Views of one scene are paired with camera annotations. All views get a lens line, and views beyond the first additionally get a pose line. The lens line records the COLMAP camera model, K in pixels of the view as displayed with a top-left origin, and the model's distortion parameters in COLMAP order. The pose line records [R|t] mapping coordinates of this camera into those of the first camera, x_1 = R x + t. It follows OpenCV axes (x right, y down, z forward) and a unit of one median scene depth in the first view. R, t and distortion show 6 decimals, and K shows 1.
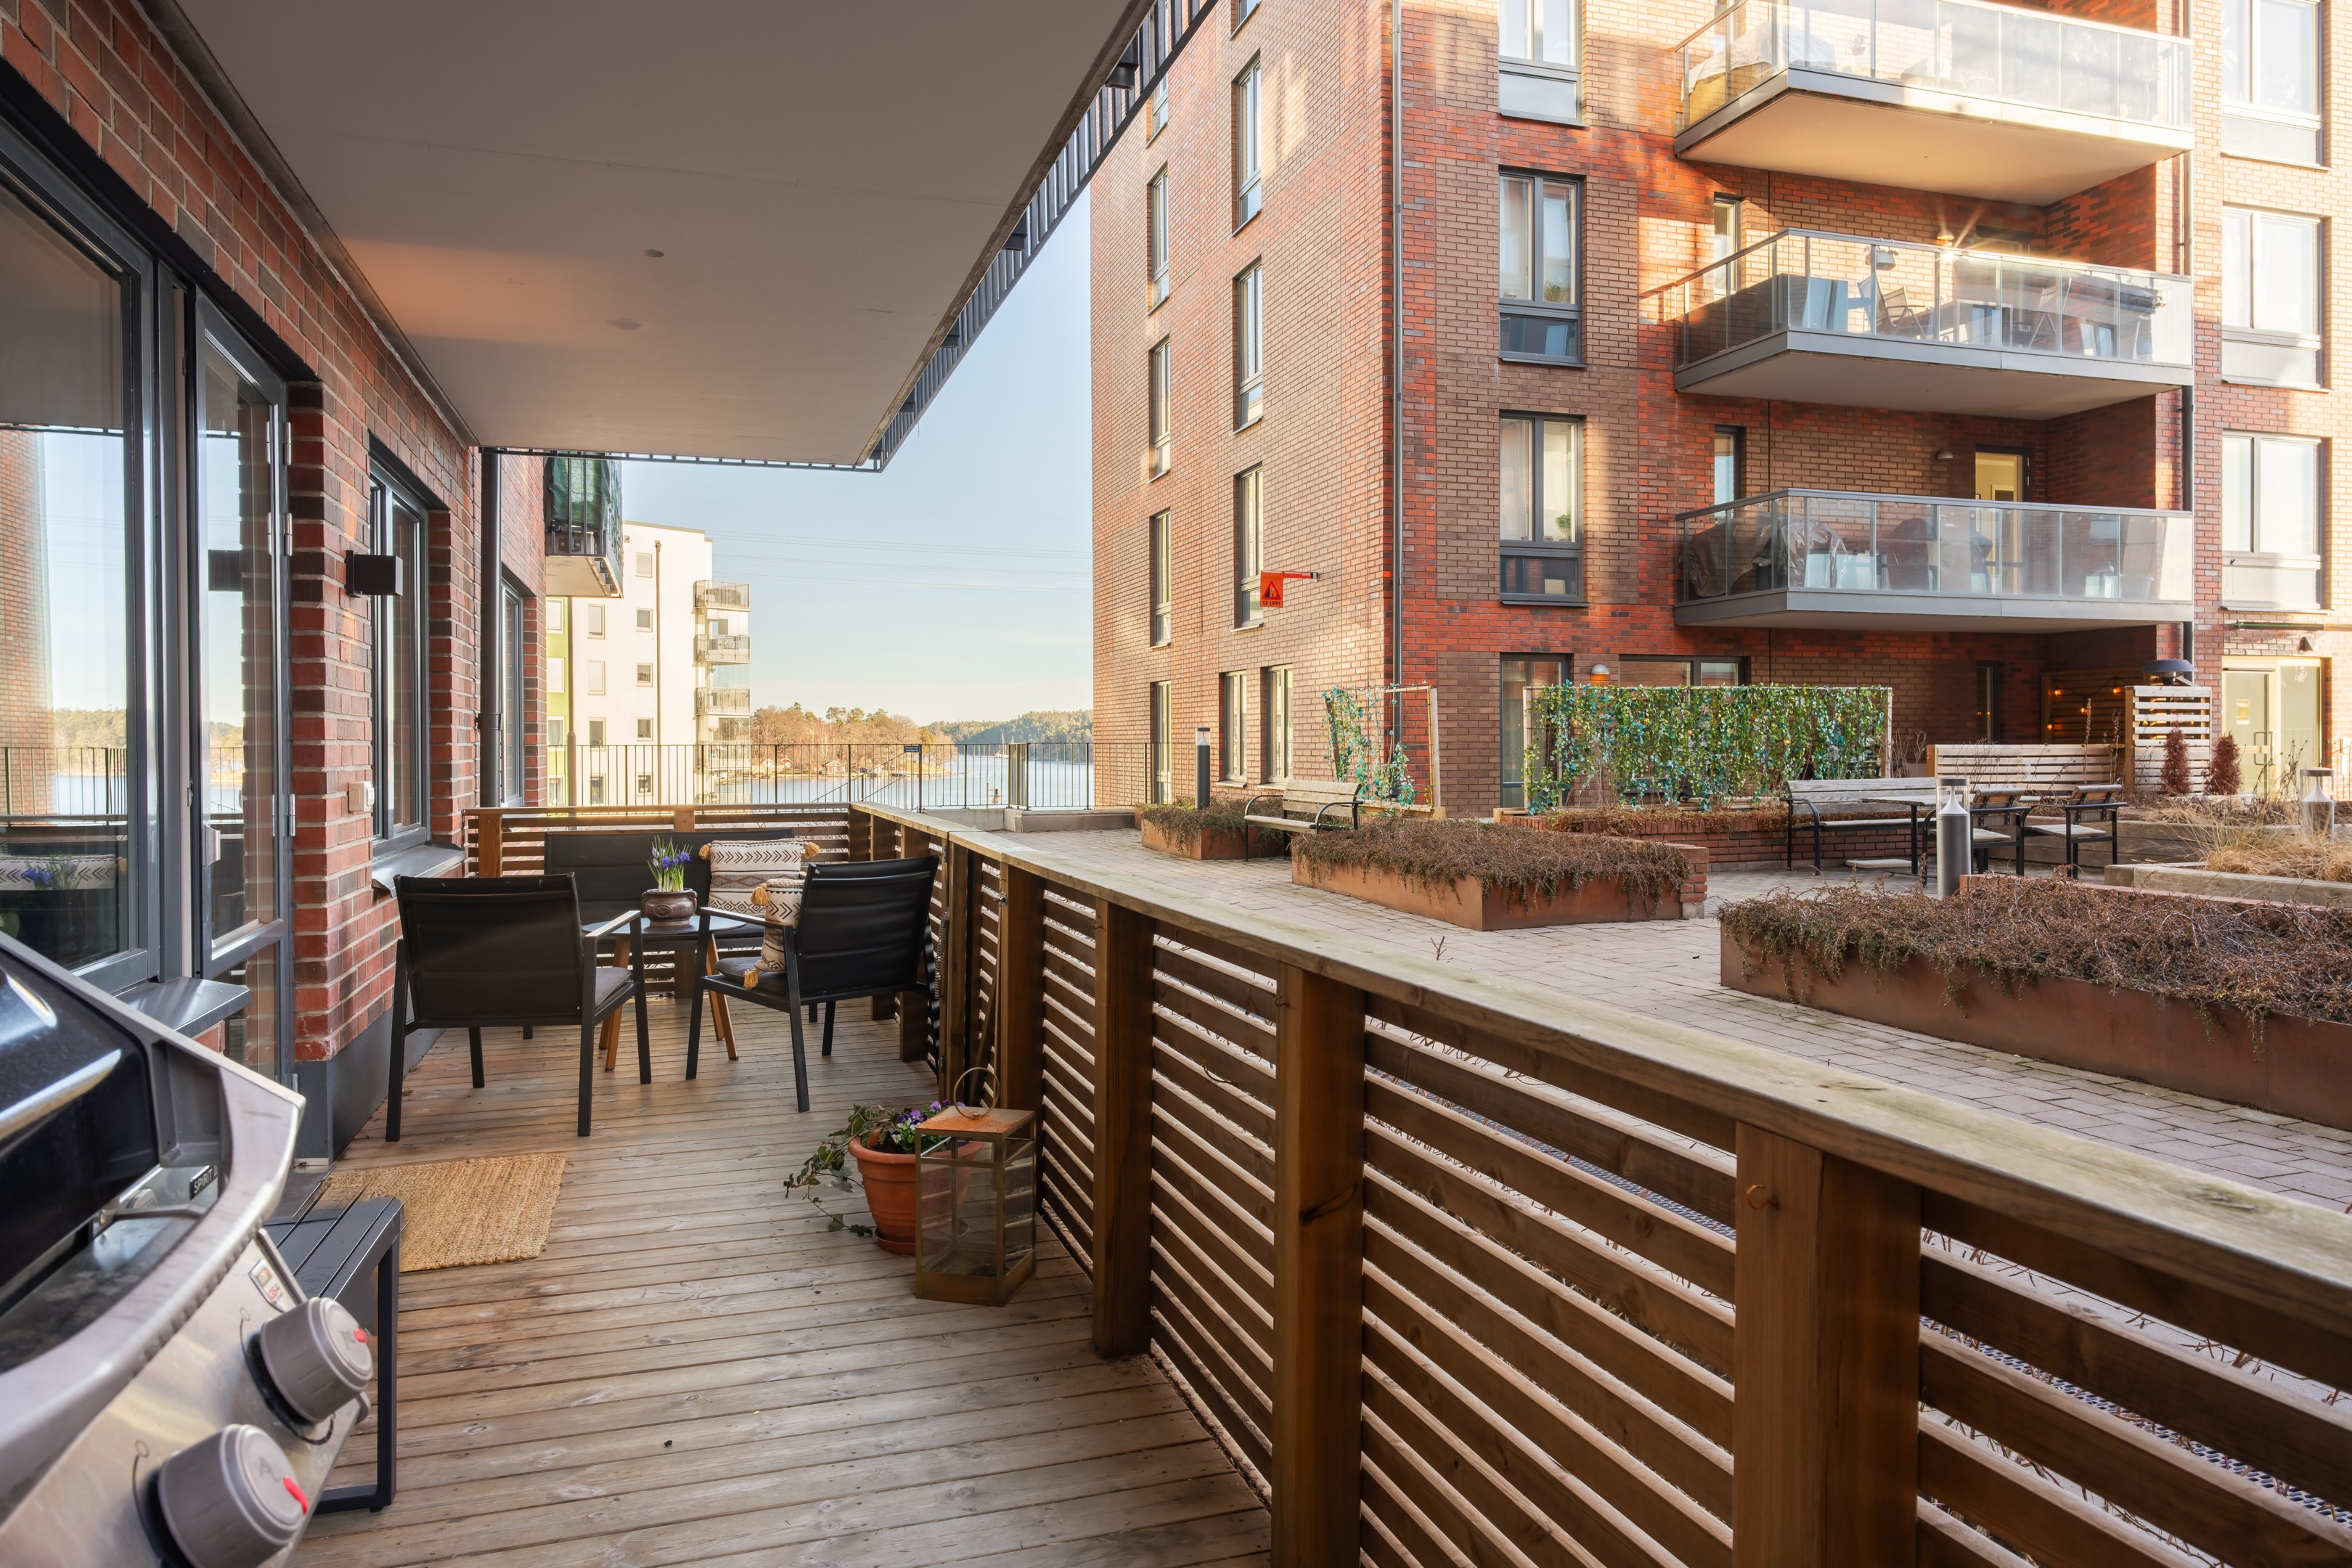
lens RADIAL K [[1531.8, 0, 1172.6], [0, 1531.8, 758.0], [0, 0, 1]] dist [-0.000485, 0.001108]
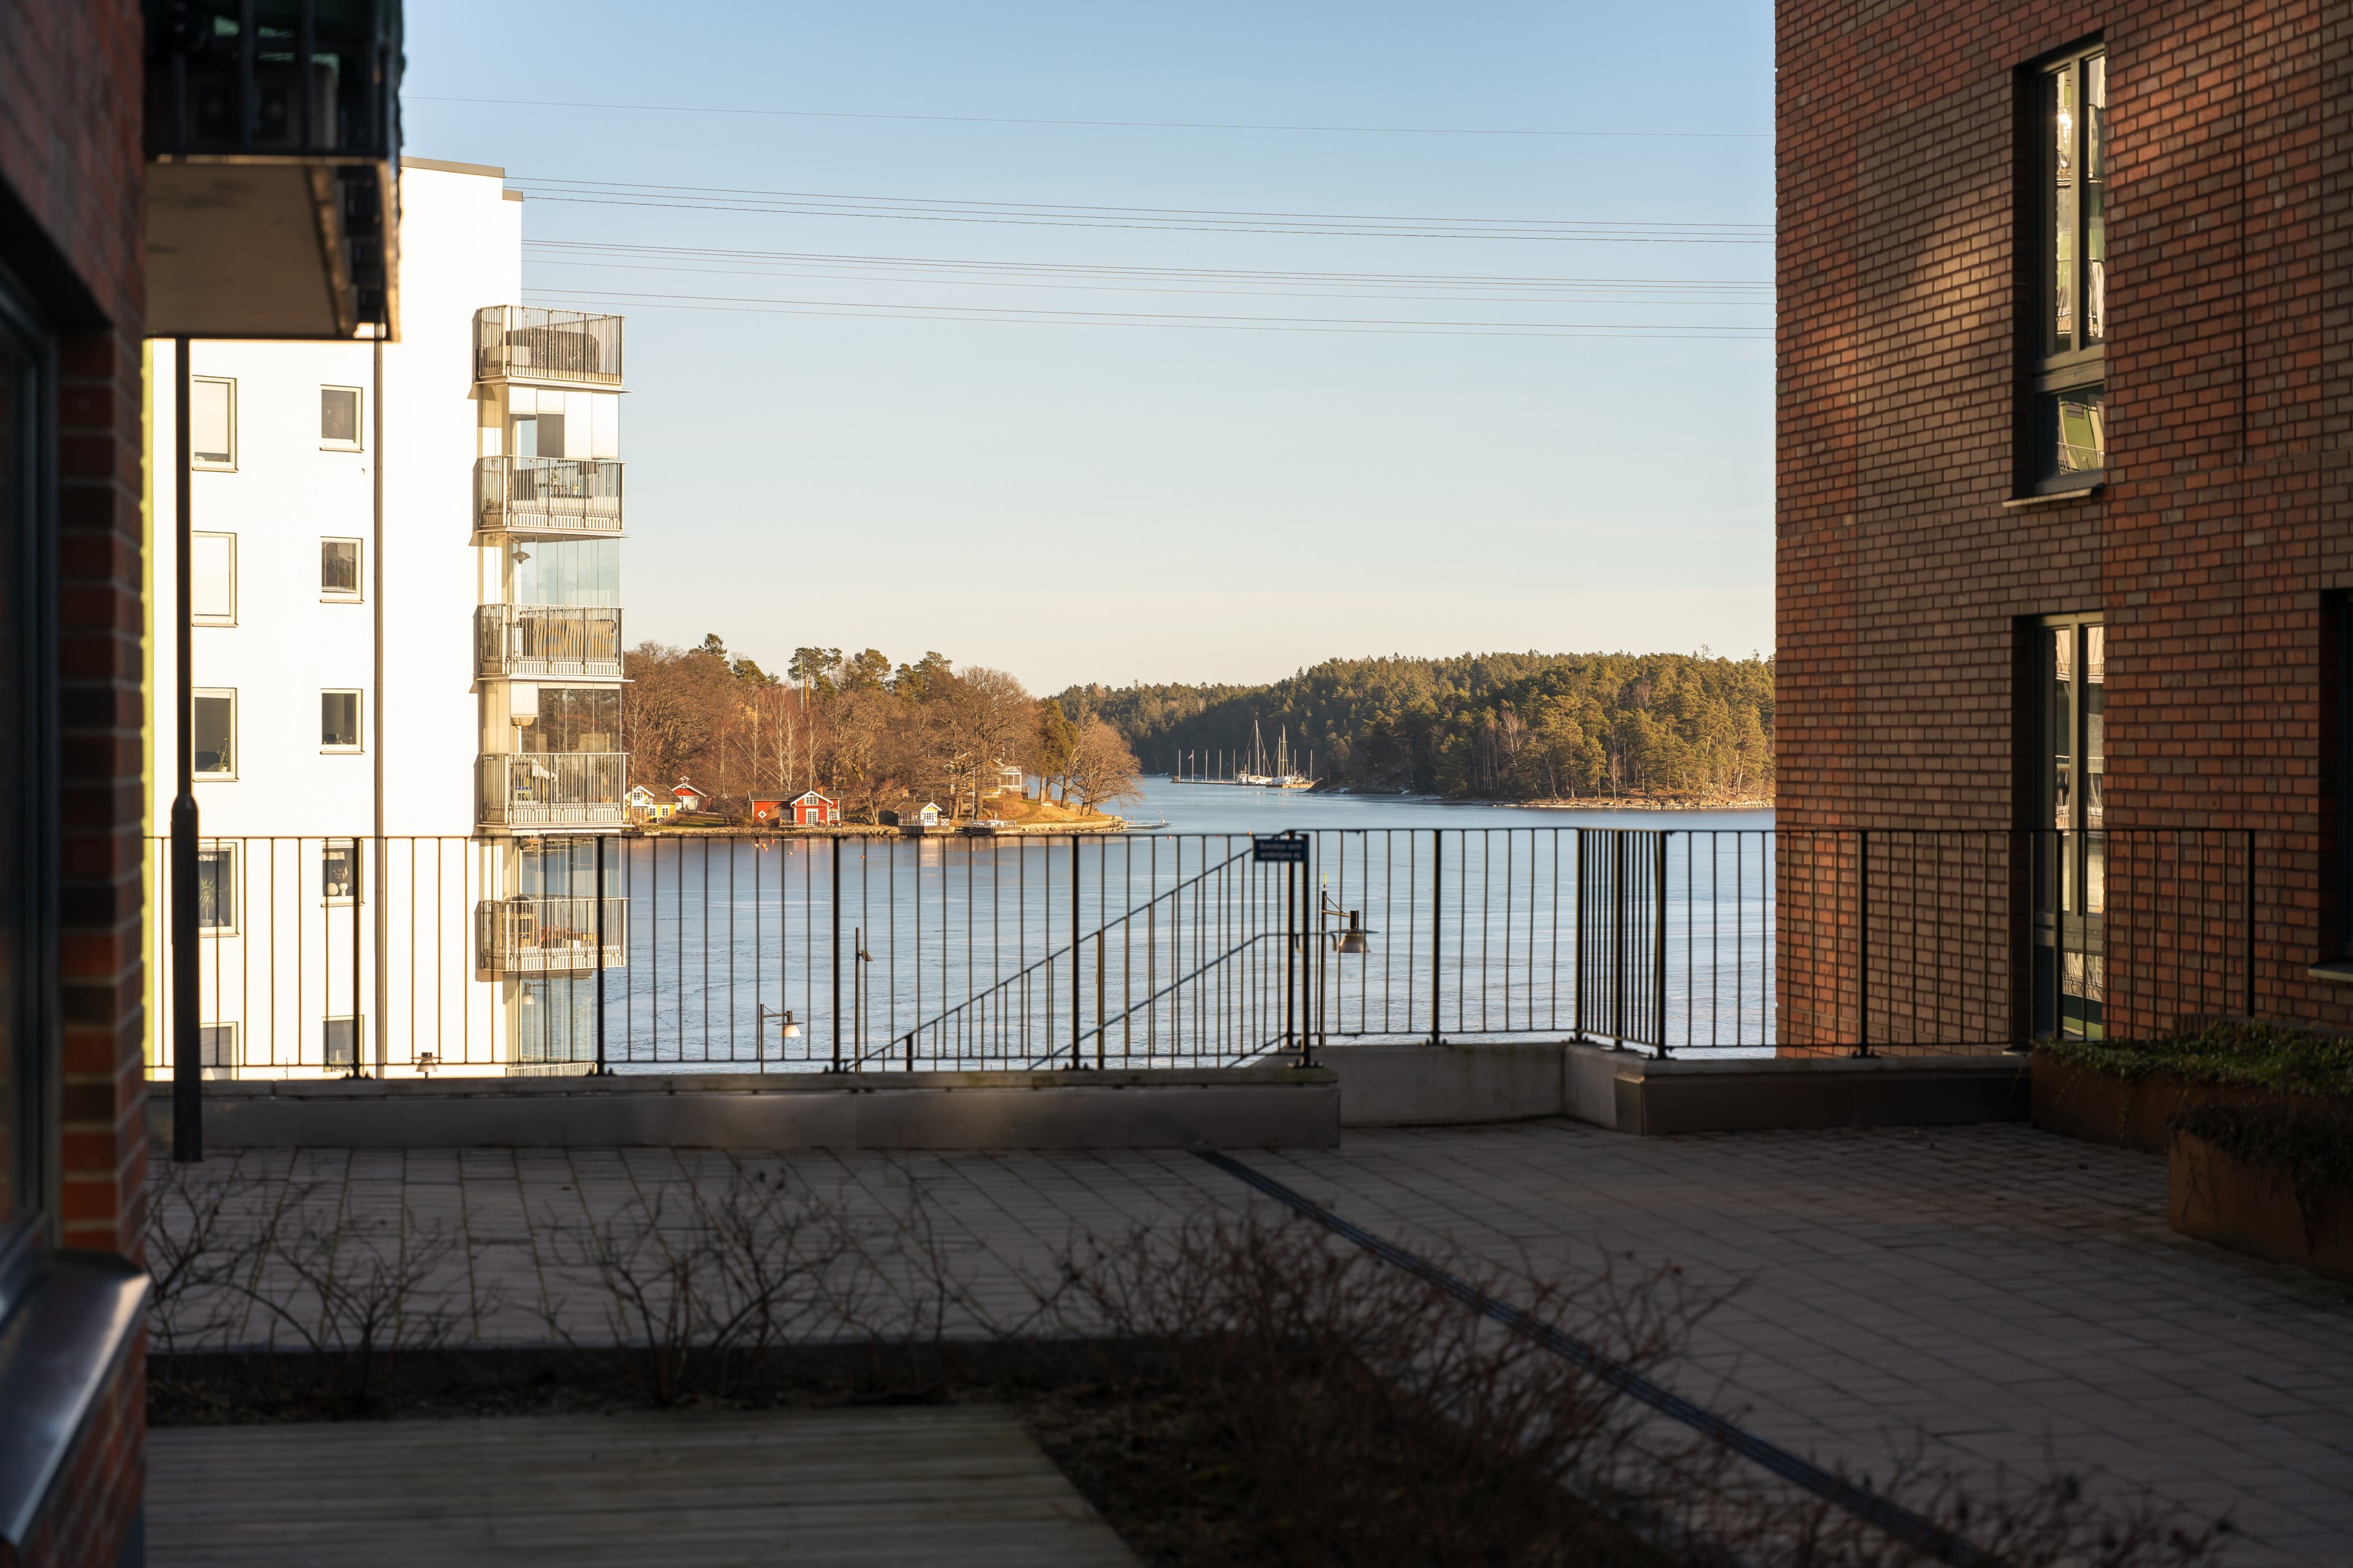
lens RADIAL K [[4180.5, 0, 1176.5], [0, 4180.5, 784.0], [0, 0, 1]] dist [-0.054733, -0.072378]
pose [[0.991625, 0.005013, -0.129051, -0.109997], [-0.005064, 0.999987, -0.000070, -0.023648], [0.129049, 0.000723, 0.991638, 0.251034]]
